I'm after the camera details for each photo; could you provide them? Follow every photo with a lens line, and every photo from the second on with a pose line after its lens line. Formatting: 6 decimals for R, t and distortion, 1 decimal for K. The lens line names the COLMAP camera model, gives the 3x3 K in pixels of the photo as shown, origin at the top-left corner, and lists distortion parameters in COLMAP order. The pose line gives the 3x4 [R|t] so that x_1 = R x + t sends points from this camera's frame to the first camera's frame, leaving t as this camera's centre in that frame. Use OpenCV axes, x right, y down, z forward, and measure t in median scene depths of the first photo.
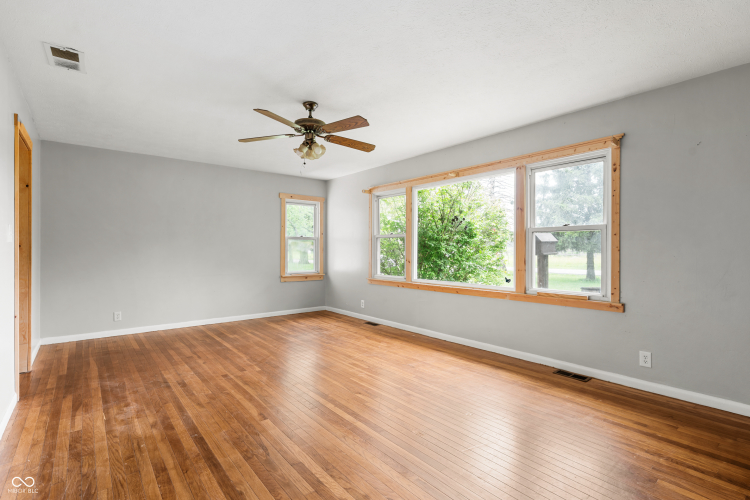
lens RADIAL K [[362.5, 0, 375.2], [0, 362.5, 249.1], [0, 0, 1]] dist [0.004174, 0.000754]
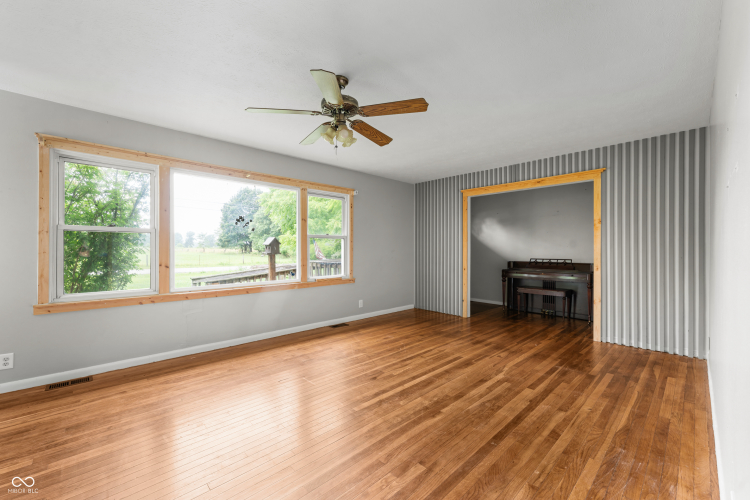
lens RADIAL K [[312.5, 0, 375.1], [0, 312.5, 250.0], [0, 0, 1]] dist [-0.004111, -0.000336]
pose [[-0.094072, -0.000403, 0.995565, -1.023974], [0.000261, 1.000000, 0.000430, 0.000642], [-0.995565, 0.000301, -0.094071, 1.106012]]
